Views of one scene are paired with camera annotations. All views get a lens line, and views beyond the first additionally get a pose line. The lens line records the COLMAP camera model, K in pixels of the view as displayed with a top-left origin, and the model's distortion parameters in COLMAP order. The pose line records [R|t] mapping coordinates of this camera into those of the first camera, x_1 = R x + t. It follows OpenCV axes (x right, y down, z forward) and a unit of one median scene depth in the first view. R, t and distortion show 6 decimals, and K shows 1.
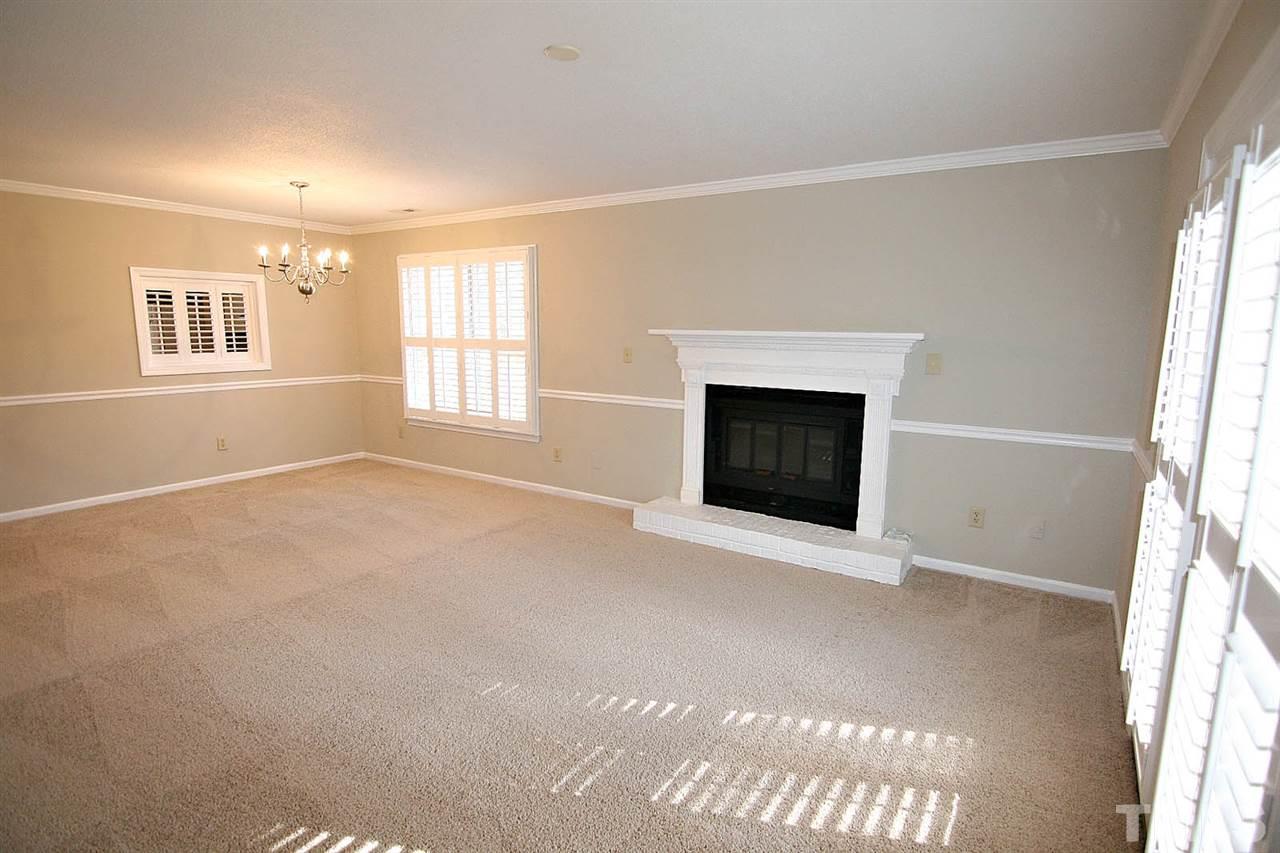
lens RADIAL K [[658.3, 0, 644.8], [0, 658.3, 425.9], [0, 0, 1]] dist [0.000831, -0.014194]
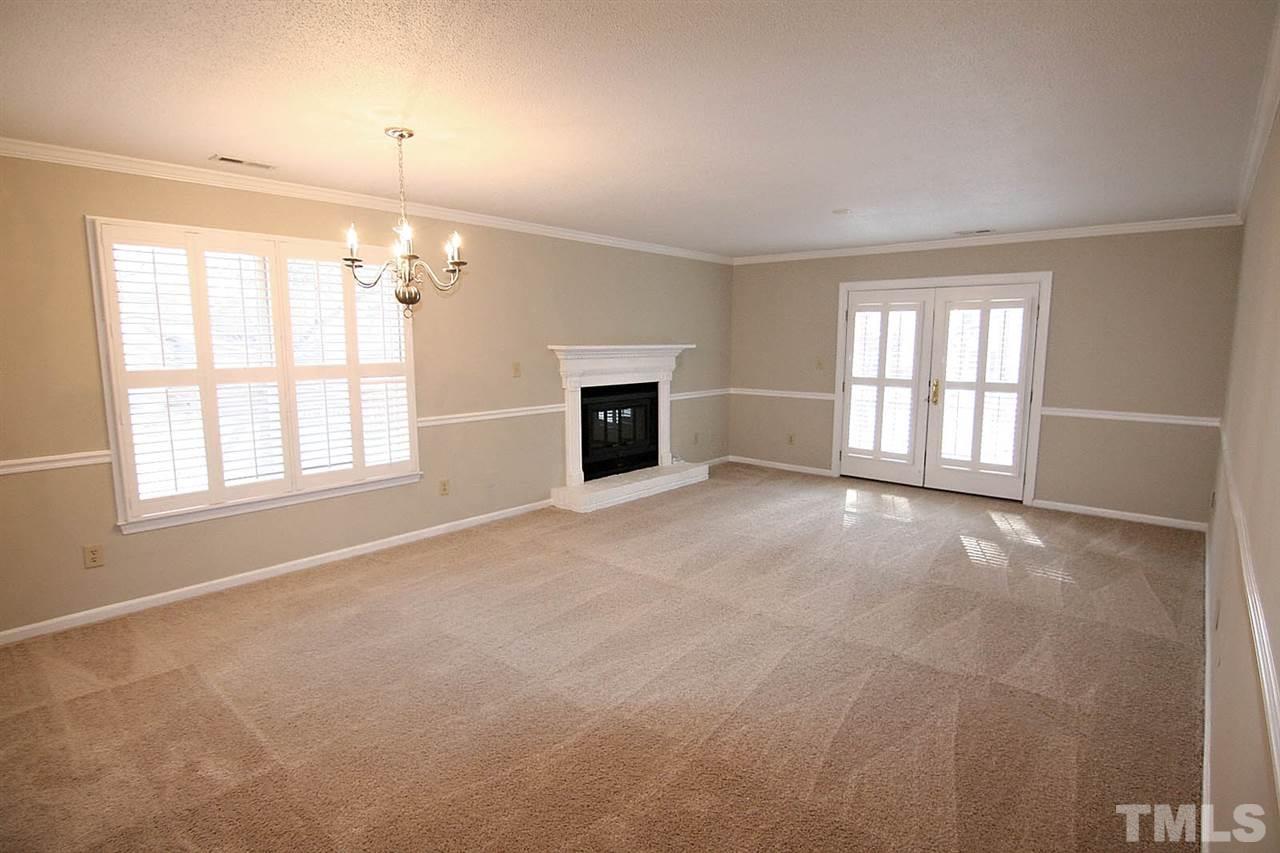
lens RADIAL K [[658.3, 0, 644.8], [0, 658.3, 425.9], [0, 0, 1]] dist [0.000831, -0.014194]
pose [[0.129276, -0.141932, 0.981399, -1.115246], [0.150325, 0.981070, 0.122083, -0.123627], [-0.980148, 0.131746, 0.148164, 0.680154]]
